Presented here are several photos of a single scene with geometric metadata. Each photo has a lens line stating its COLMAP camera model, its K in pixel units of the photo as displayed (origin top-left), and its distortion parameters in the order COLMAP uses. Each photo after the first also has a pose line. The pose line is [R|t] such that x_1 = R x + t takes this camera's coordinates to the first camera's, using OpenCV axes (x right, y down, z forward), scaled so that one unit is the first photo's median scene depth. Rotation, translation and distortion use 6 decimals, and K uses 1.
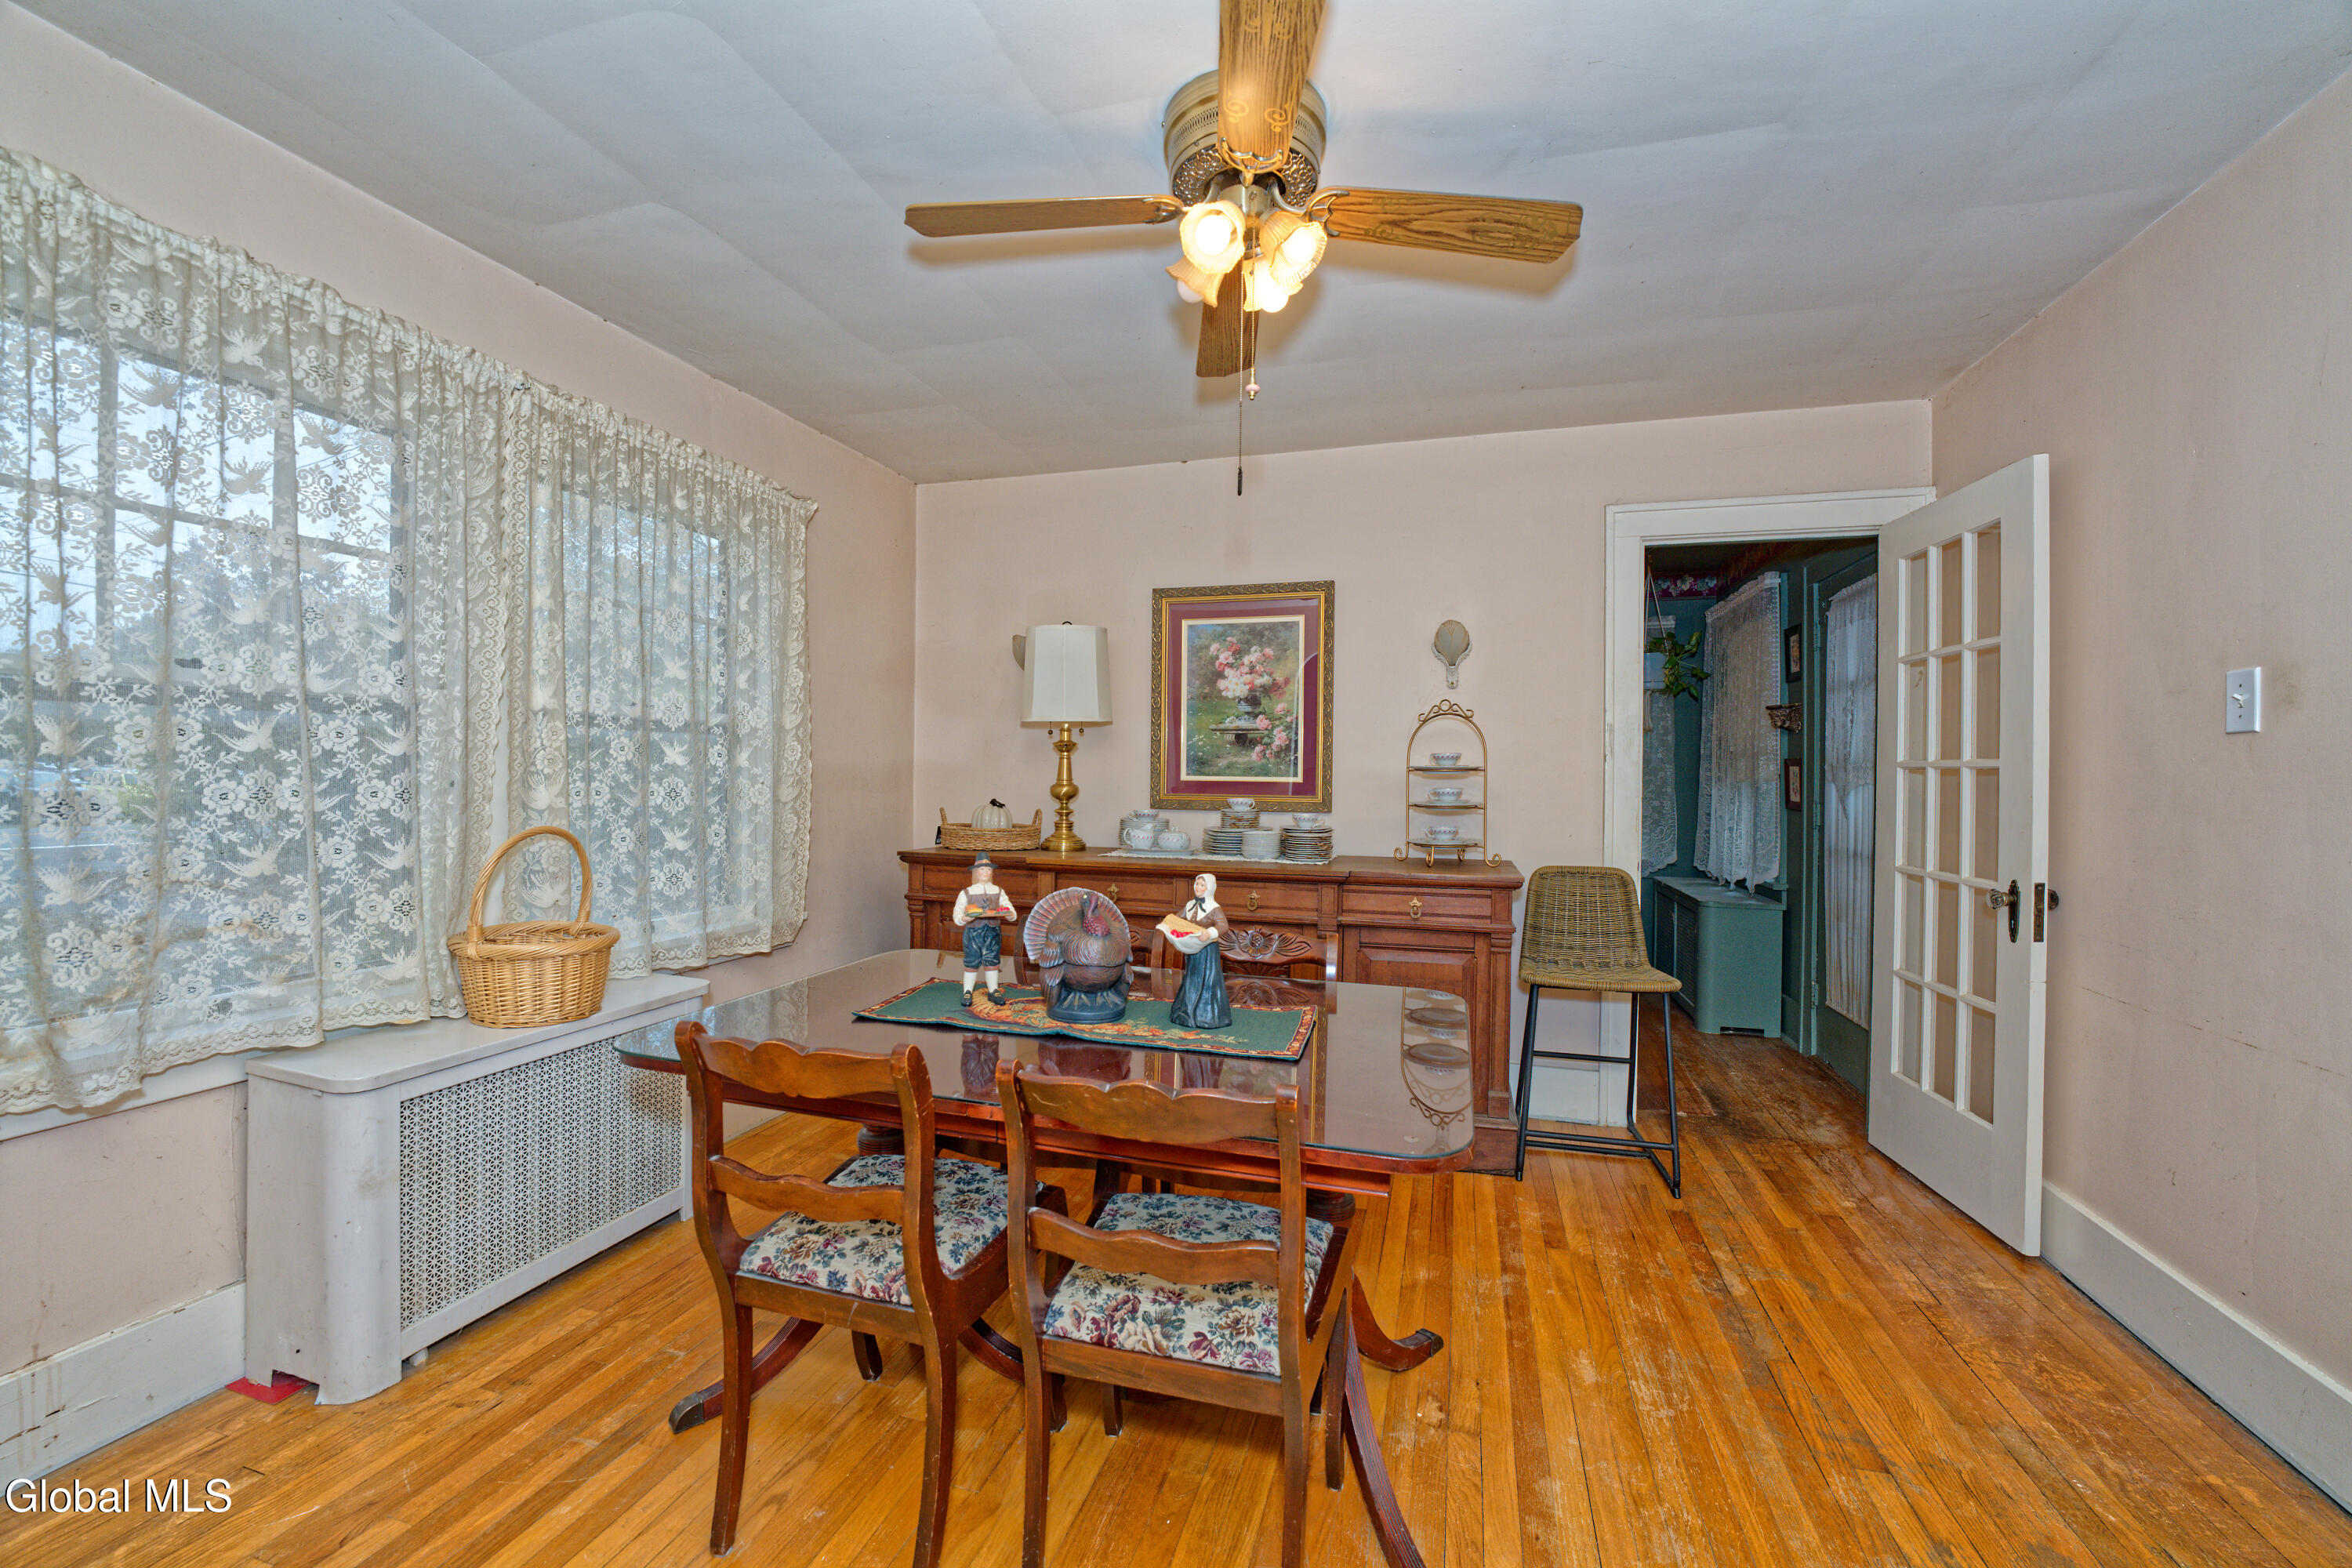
lens RADIAL K [[962.5, 0, 1170.4], [0, 962.5, 773.6], [0, 0, 1]] dist [-0.029907, 0.005140]
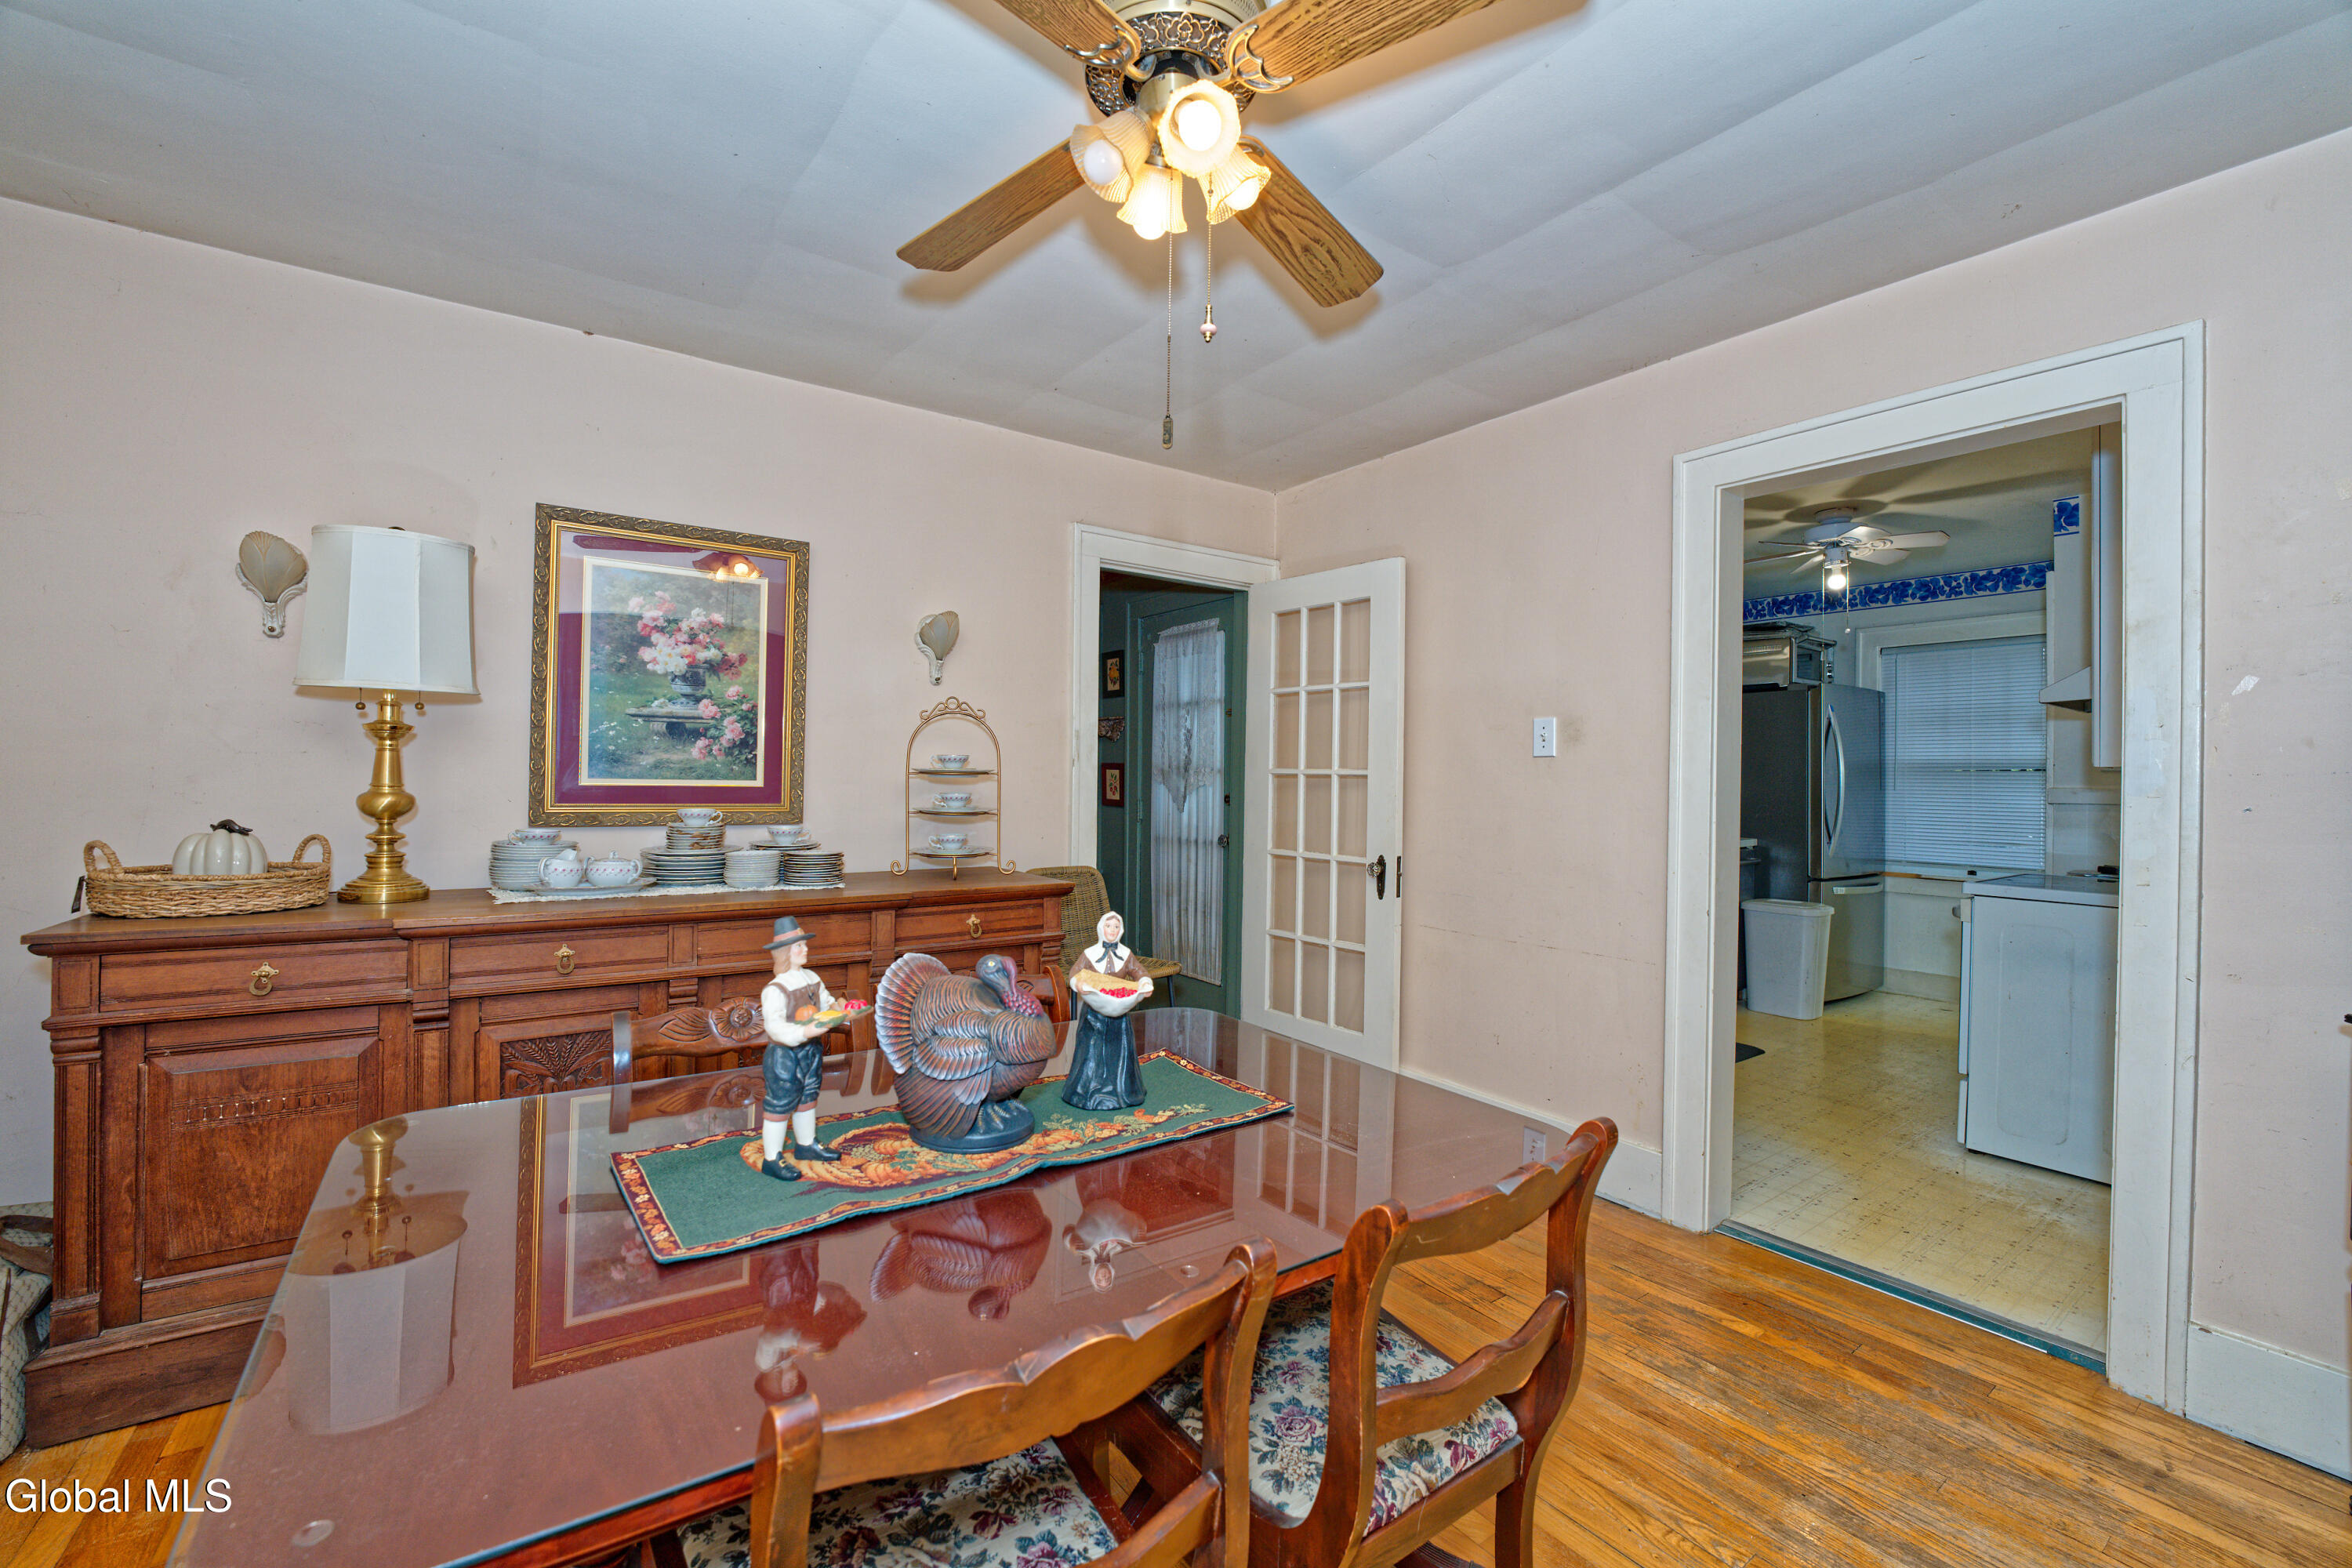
lens RADIAL K [[962.5, 0, 1167.1], [0, 962.5, 777.4], [0, 0, 1]] dist [-0.029907, 0.005140]
pose [[0.609732, 0.001027, 0.792607, -0.291778], [-0.008188, 0.999954, 0.005004, -0.005514], [-0.792565, -0.009541, 0.609712, 0.249377]]
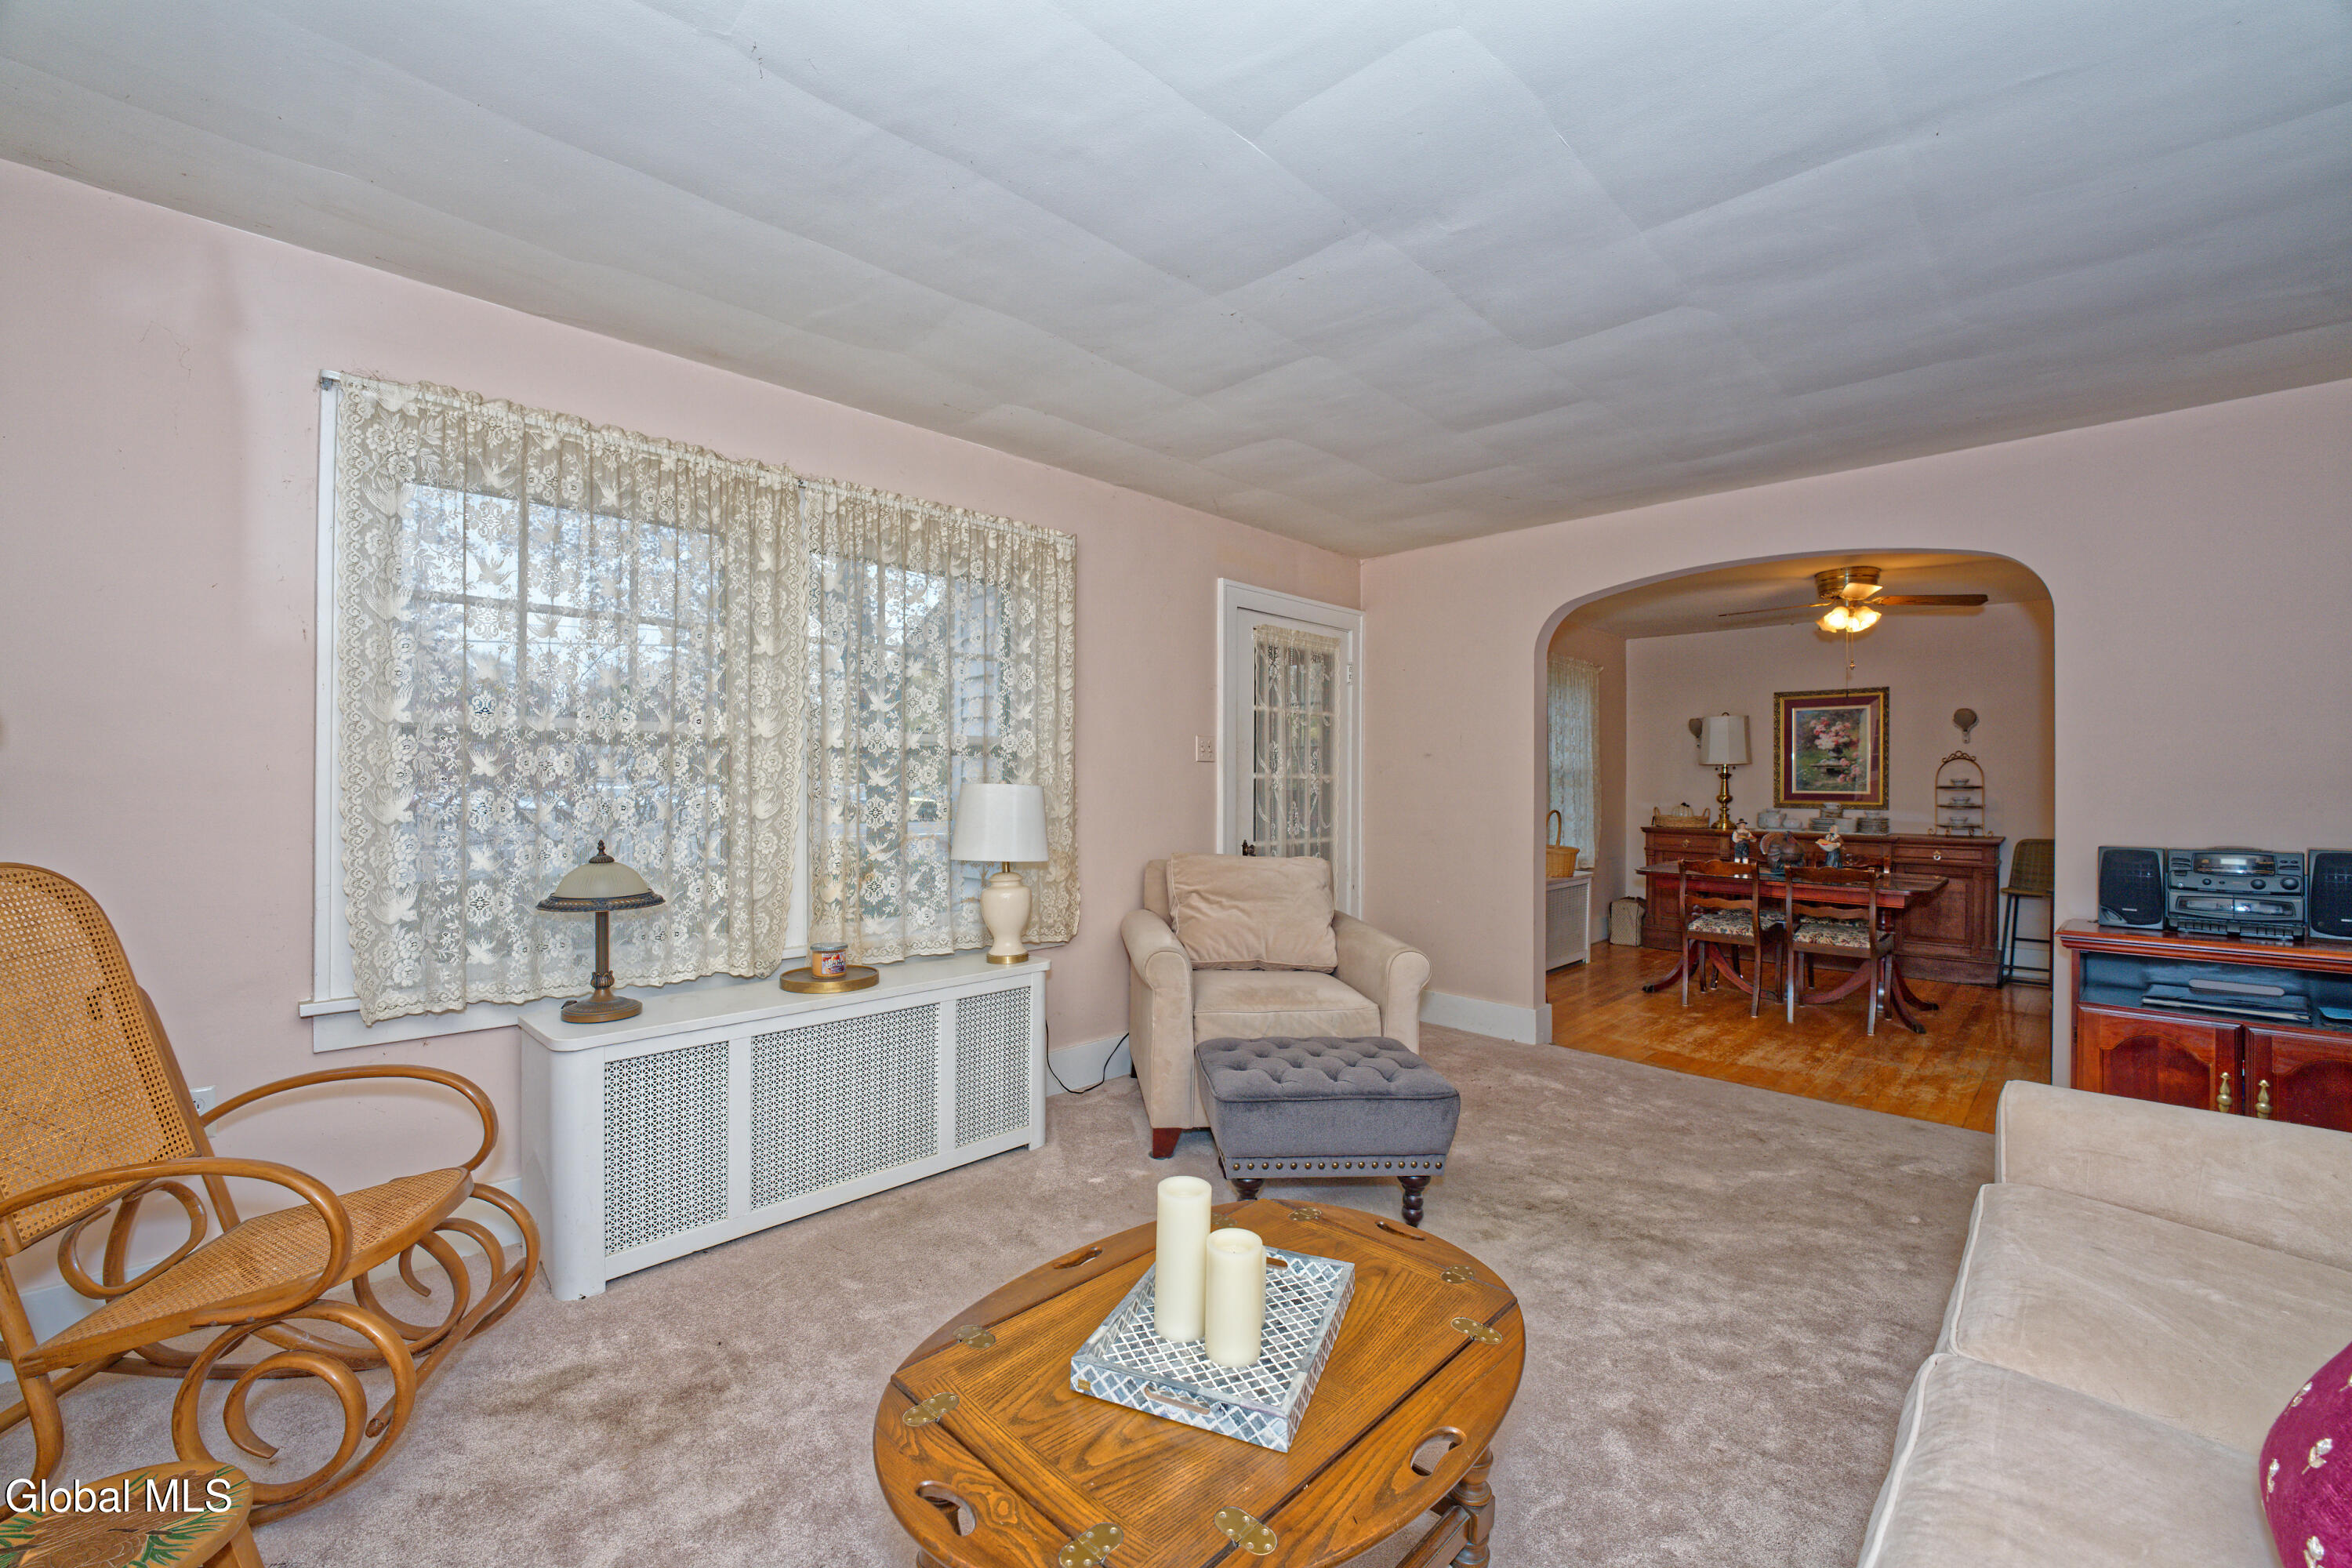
lens RADIAL K [[962.5, 0, 1166.6], [0, 962.5, 776.4], [0, 0, 1]] dist [-0.029907, 0.005140]
pose [[0.880353, -0.010632, -0.474201, -0.195259], [0.005610, 0.999912, -0.012004, -0.010693], [0.474287, 0.007908, 0.880335, -1.292317]]
